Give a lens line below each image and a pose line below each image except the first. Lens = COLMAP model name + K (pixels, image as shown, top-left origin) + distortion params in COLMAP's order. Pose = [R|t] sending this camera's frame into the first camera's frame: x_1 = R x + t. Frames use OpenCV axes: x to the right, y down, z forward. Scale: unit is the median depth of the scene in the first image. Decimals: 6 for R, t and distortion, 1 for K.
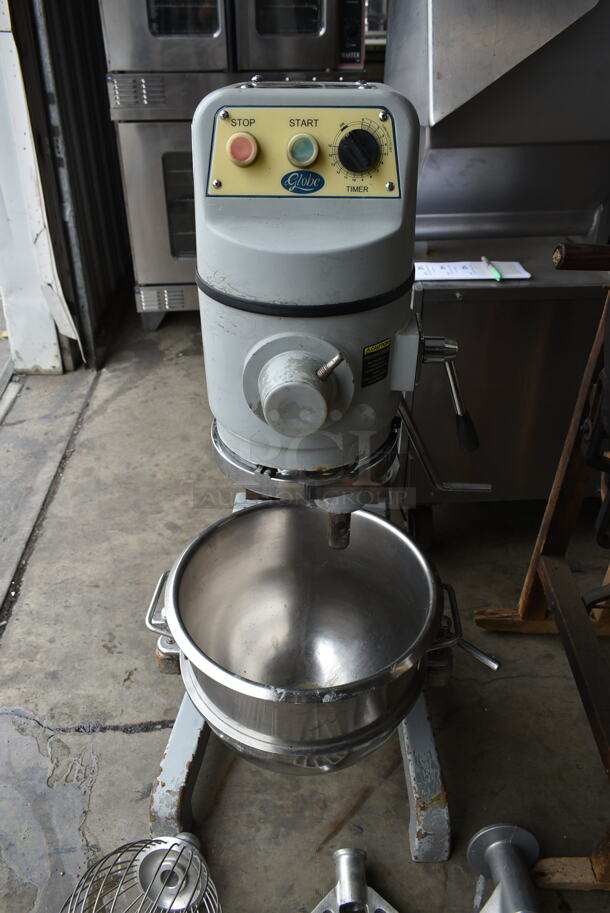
lens RADIAL K [[698.2, 0, 305.5], [0, 698.2, 453.8], [0, 0, 1]] dist [-0.021868, 0.005697]
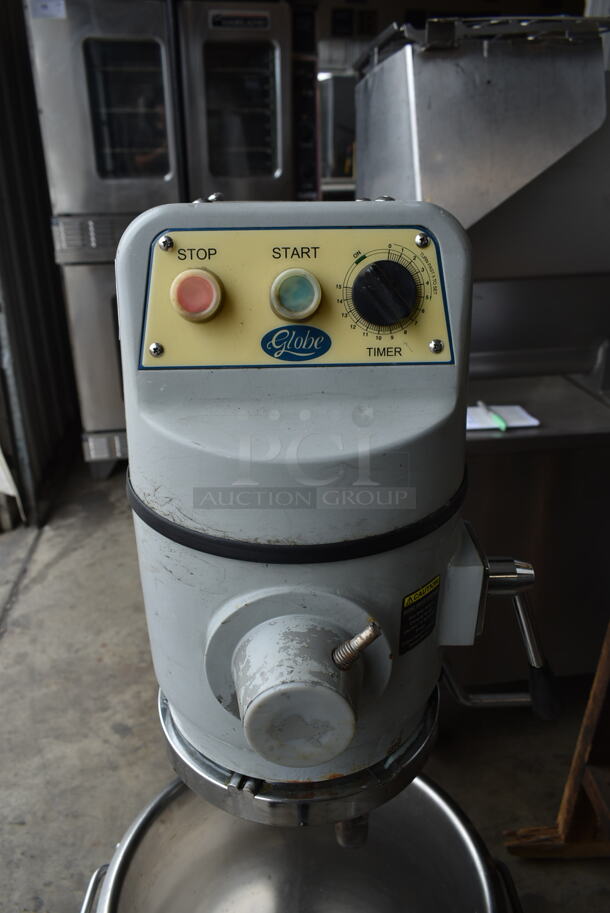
lens RADIAL K [[693.0, 0, 305.0], [0, 693.0, 456.5], [0, 0, 1]] dist [-0.023241, 0.004587]
pose [[0.997584, -0.036340, 0.059215, -0.018018], [0.045927, 0.984448, -0.169566, -0.092679], [-0.052132, 0.171876, 0.983738, 0.204307]]
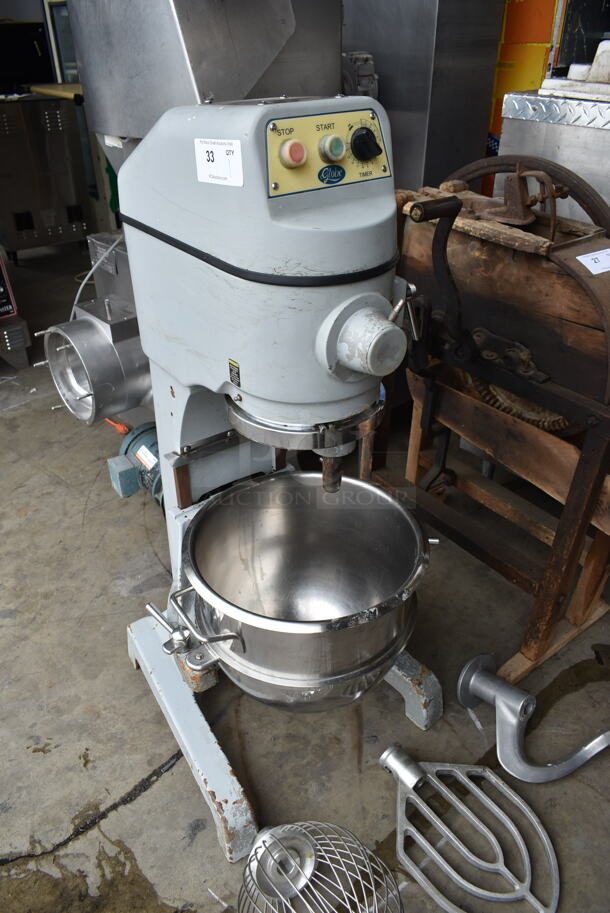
lens RADIAL K [[698.2, 0, 305.5], [0, 698.2, 453.8], [0, 0, 1]] dist [-0.021868, 0.005697]
pose [[0.774786, -0.347735, 0.528003, -0.428661], [0.365000, 0.927939, 0.075529, -0.020443], [-0.516218, 0.134202, 0.845877, 0.023439]]
